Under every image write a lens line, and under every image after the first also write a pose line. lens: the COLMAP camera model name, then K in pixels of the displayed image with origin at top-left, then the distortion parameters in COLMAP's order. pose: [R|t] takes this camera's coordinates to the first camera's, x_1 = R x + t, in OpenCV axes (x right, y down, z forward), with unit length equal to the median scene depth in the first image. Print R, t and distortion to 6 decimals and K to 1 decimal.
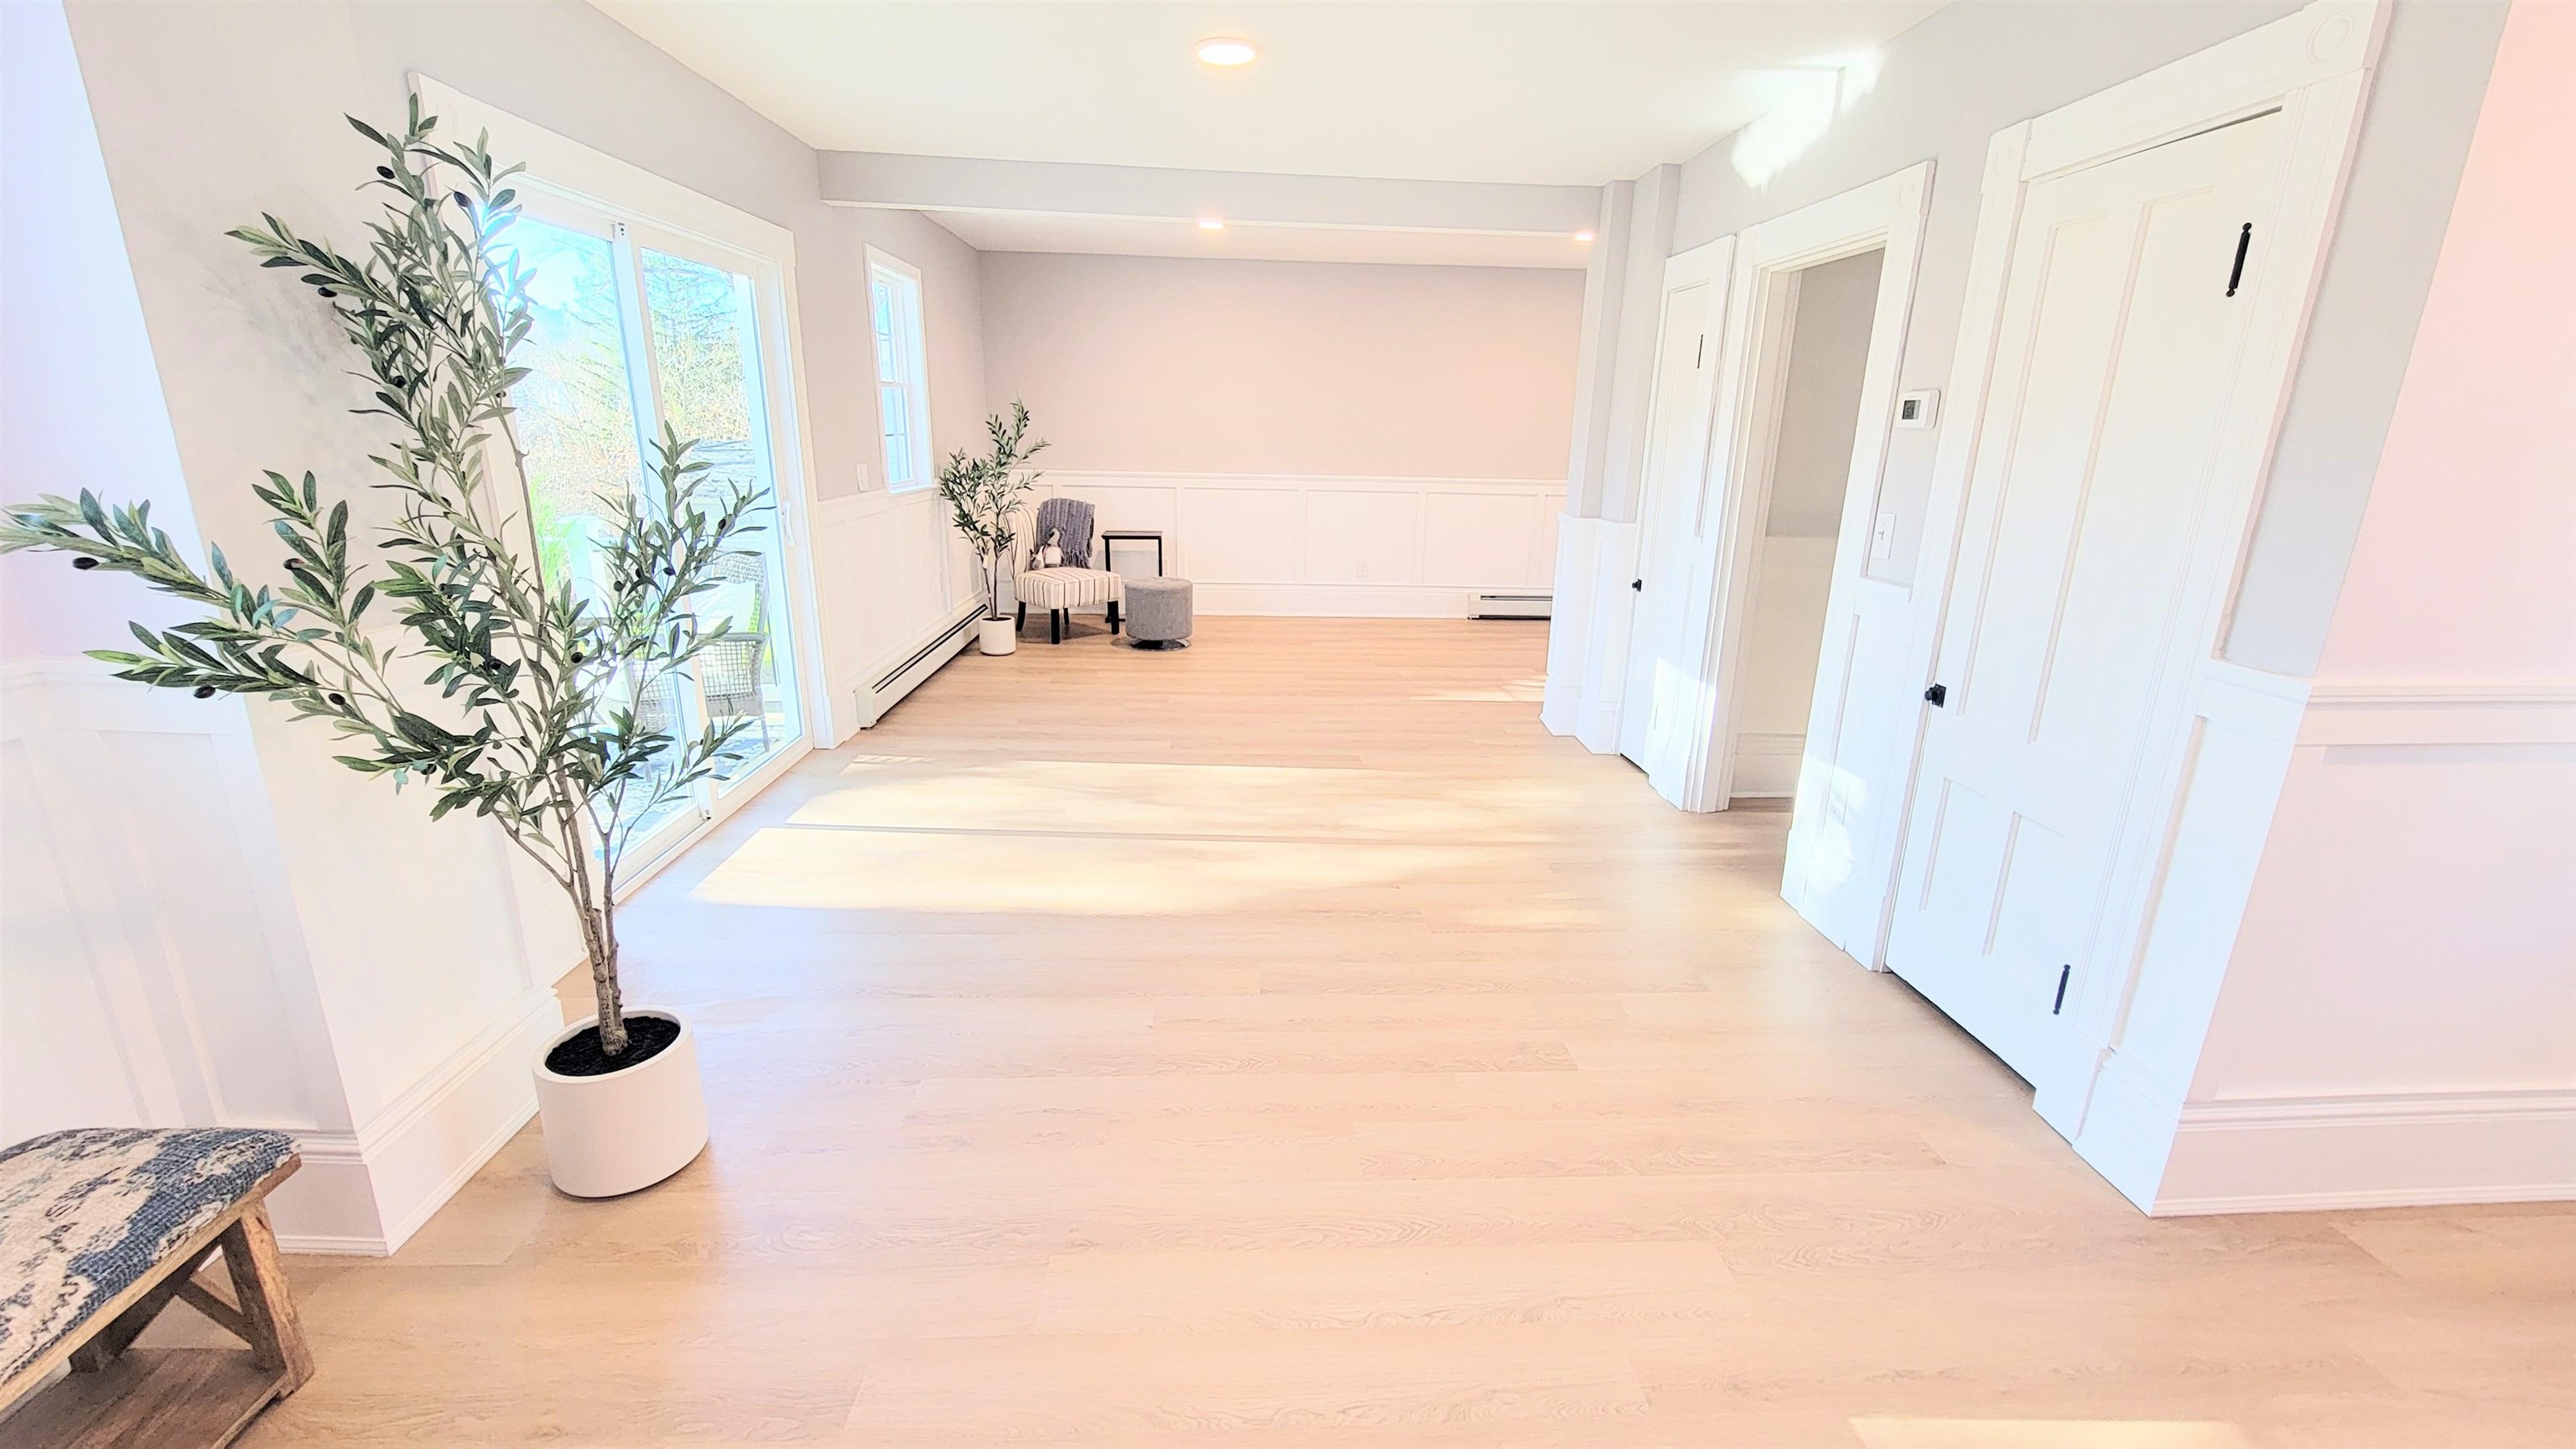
lens RADIAL K [[1033.9, 0, 1281.4], [0, 1033.9, 725.6], [0, 0, 1]] dist [-0.000396, -0.000112]
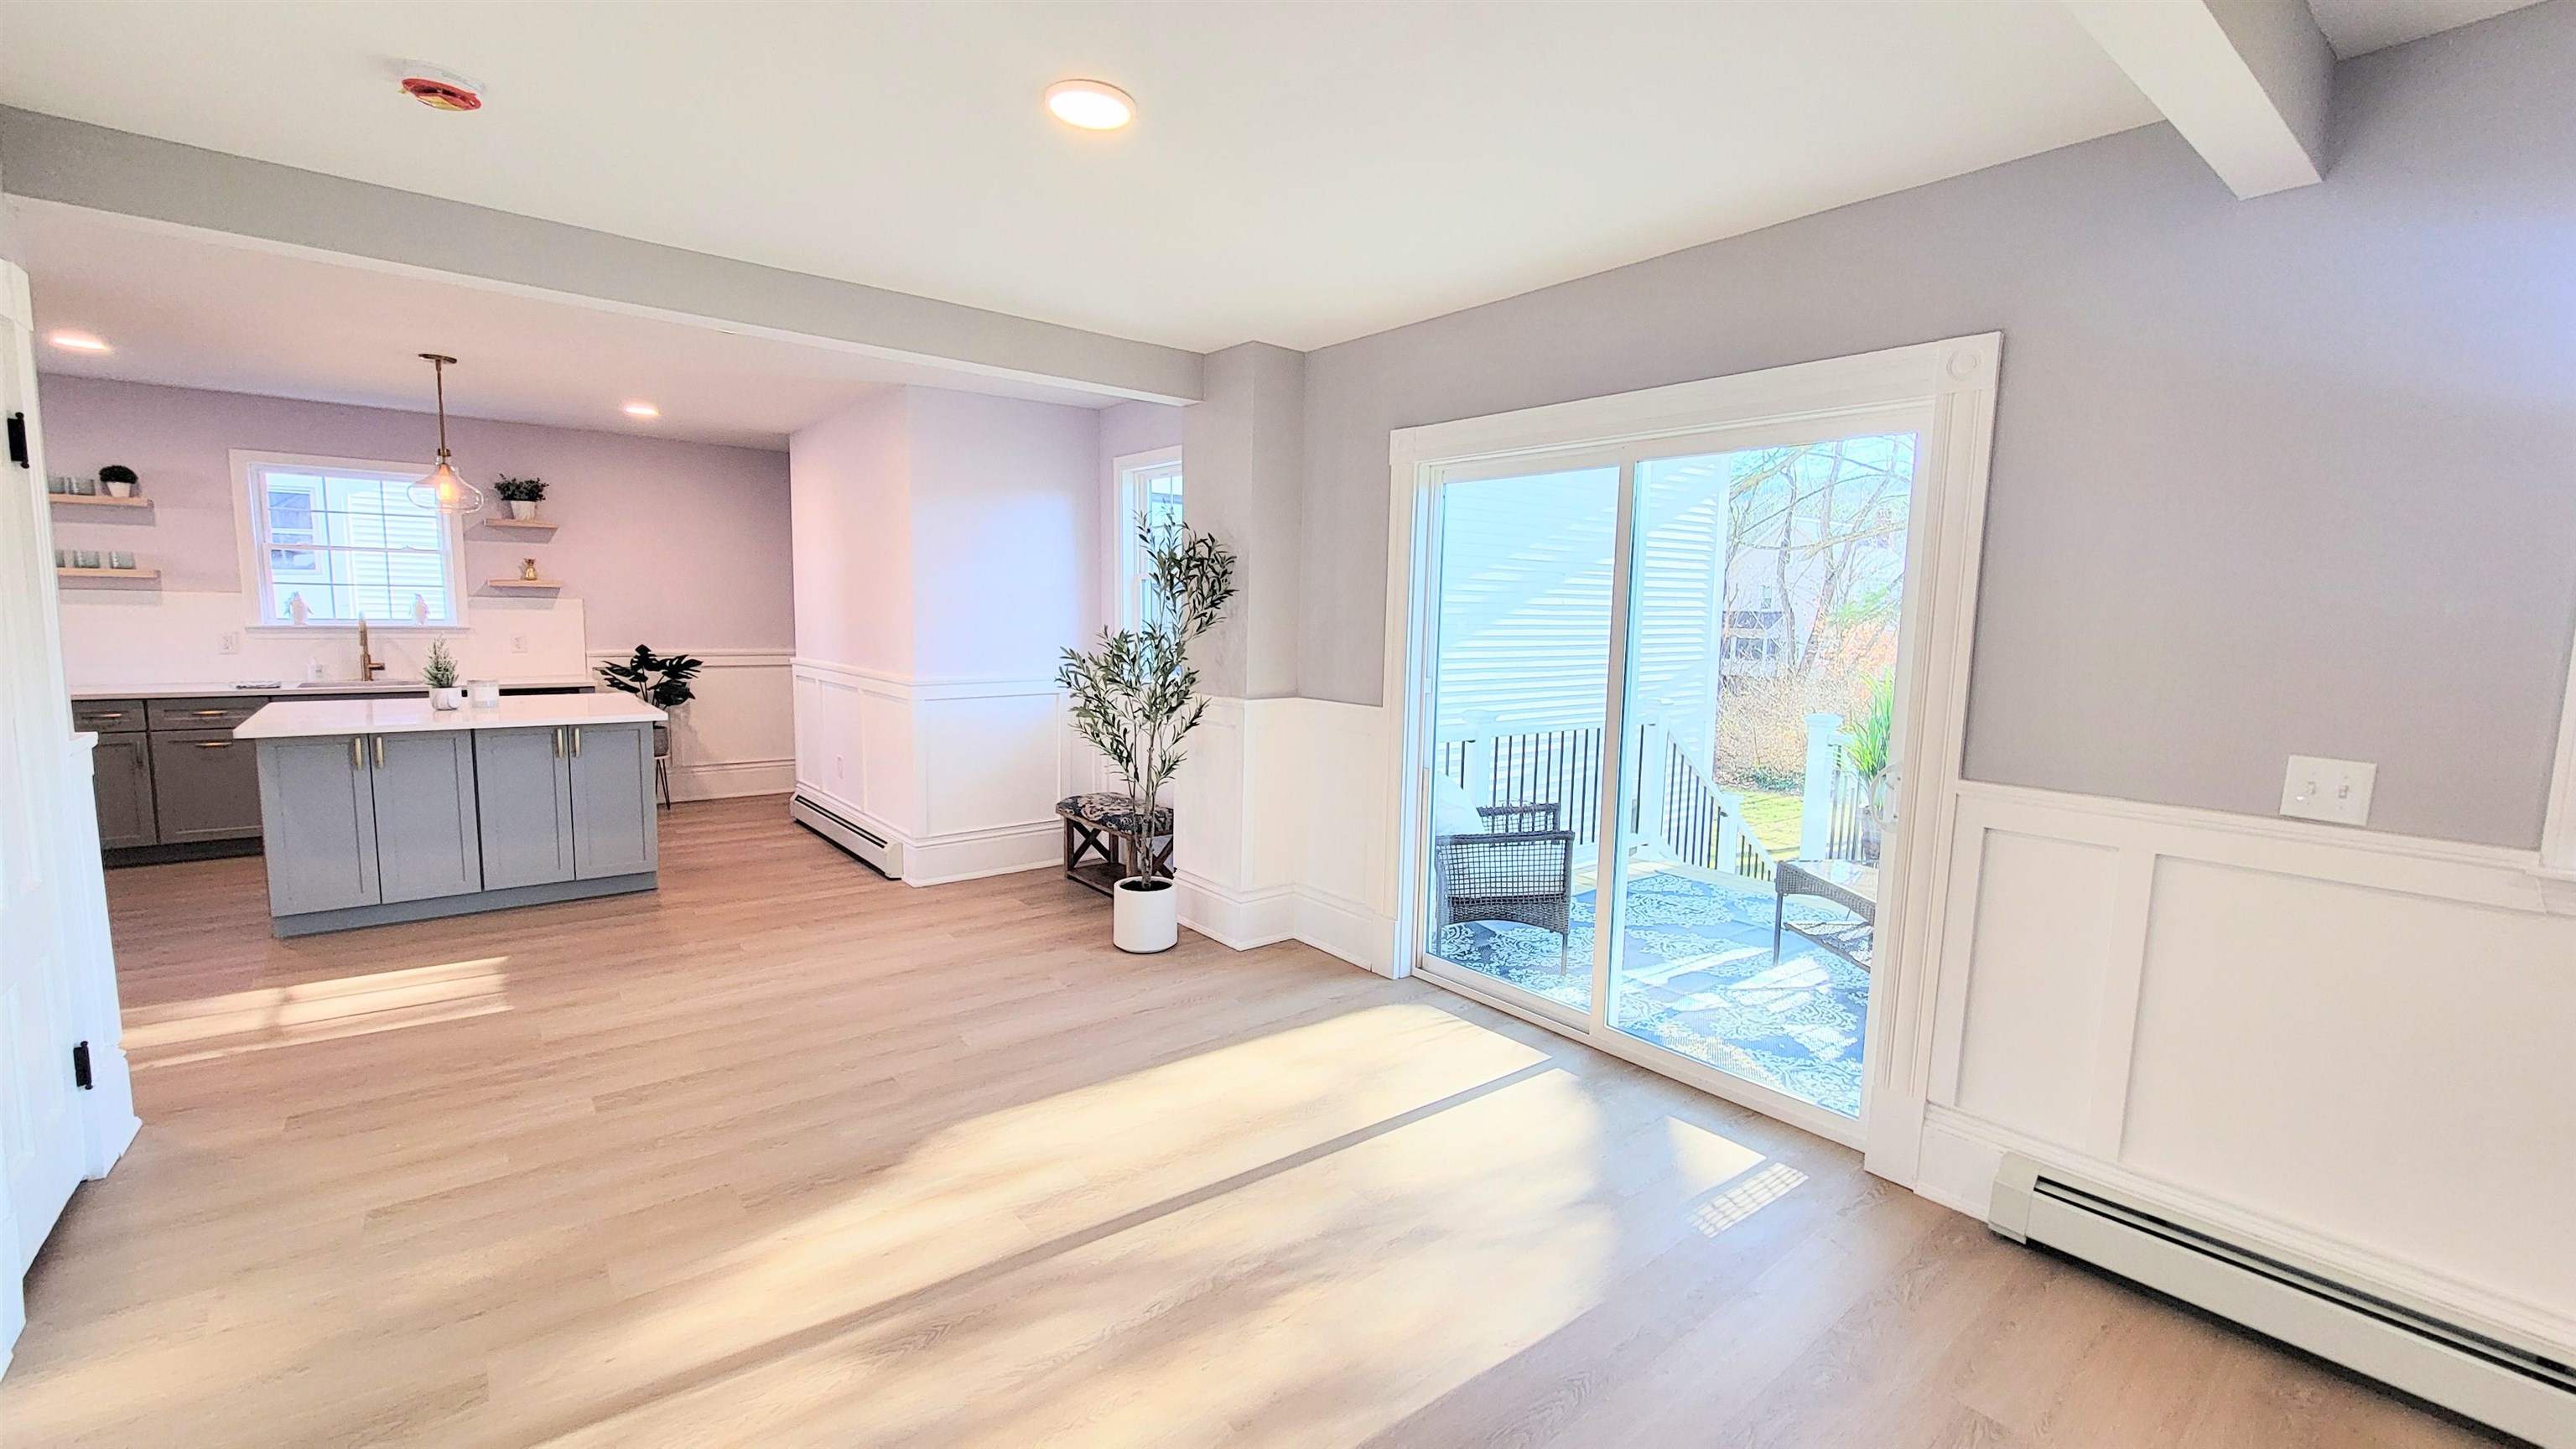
lens RADIAL K [[1043.9, 0, 1293.8], [0, 1043.9, 734.9], [0, 0, 1]] dist [-0.000026, -0.000071]
pose [[-0.797379, 0.033130, -0.602568, 0.211482], [-0.207219, 0.922751, 0.324947, -0.383700], [0.566786, 0.383969, -0.728918, 1.316617]]
